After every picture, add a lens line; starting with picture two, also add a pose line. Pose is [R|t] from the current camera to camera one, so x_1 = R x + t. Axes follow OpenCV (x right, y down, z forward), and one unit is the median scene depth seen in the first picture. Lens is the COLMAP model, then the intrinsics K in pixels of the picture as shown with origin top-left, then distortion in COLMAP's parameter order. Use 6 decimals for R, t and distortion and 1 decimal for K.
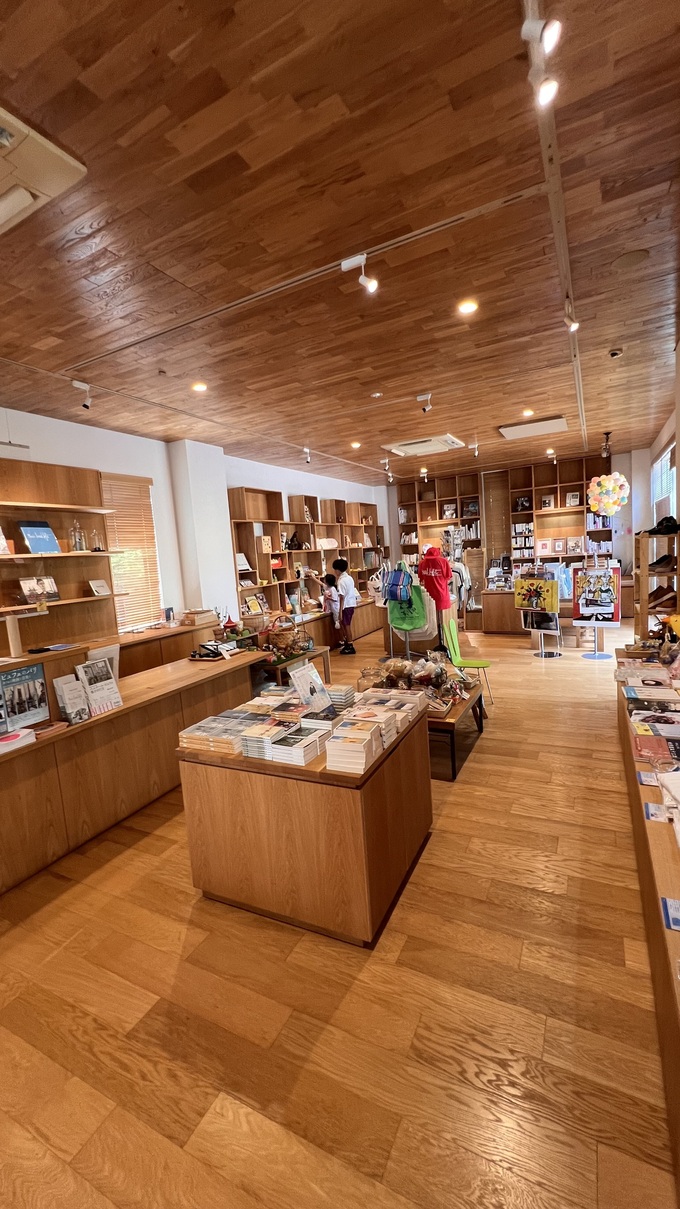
lens RADIAL K [[482.1, 0, 342.7], [0, 482.1, 604.2], [0, 0, 1]] dist [0.000324, -0.000016]
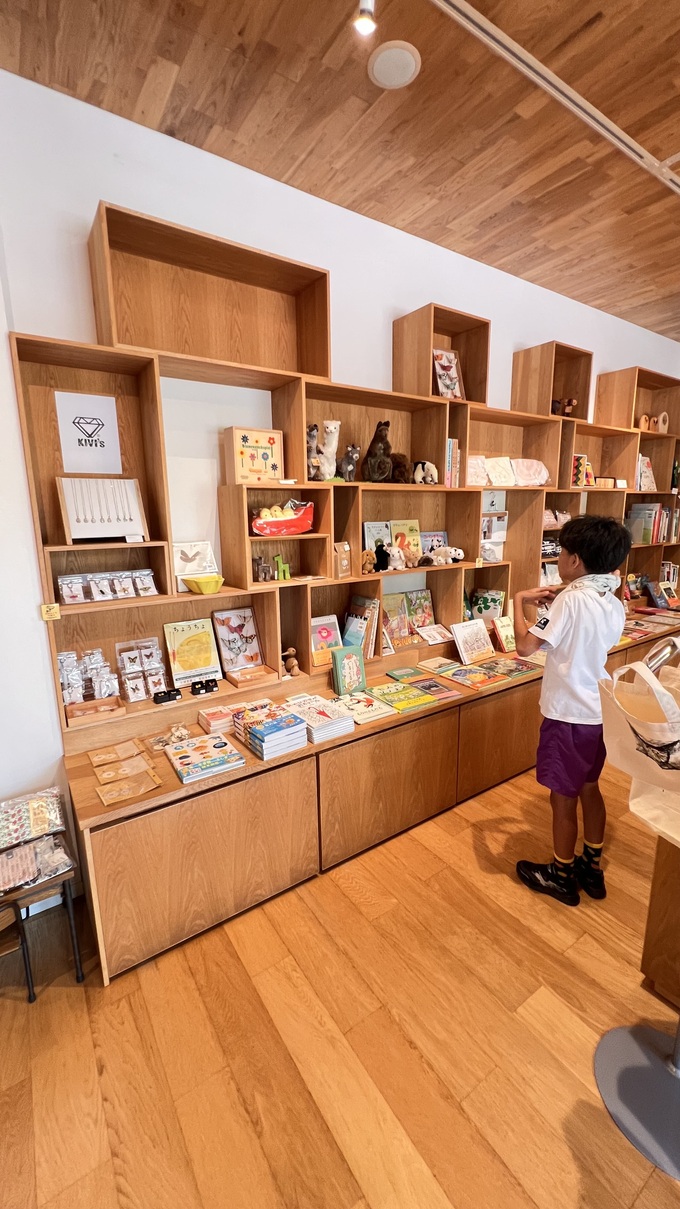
lens RADIAL K [[482.1, 0, 342.0], [0, 482.1, 603.3], [0, 0, 1]] dist [0.000324, -0.000016]
pose [[0.879380, 0.152964, -0.450880, 0.034499], [-0.101712, 0.985480, 0.135956, -0.070361], [0.465130, -0.073697, 0.882170, 0.663258]]
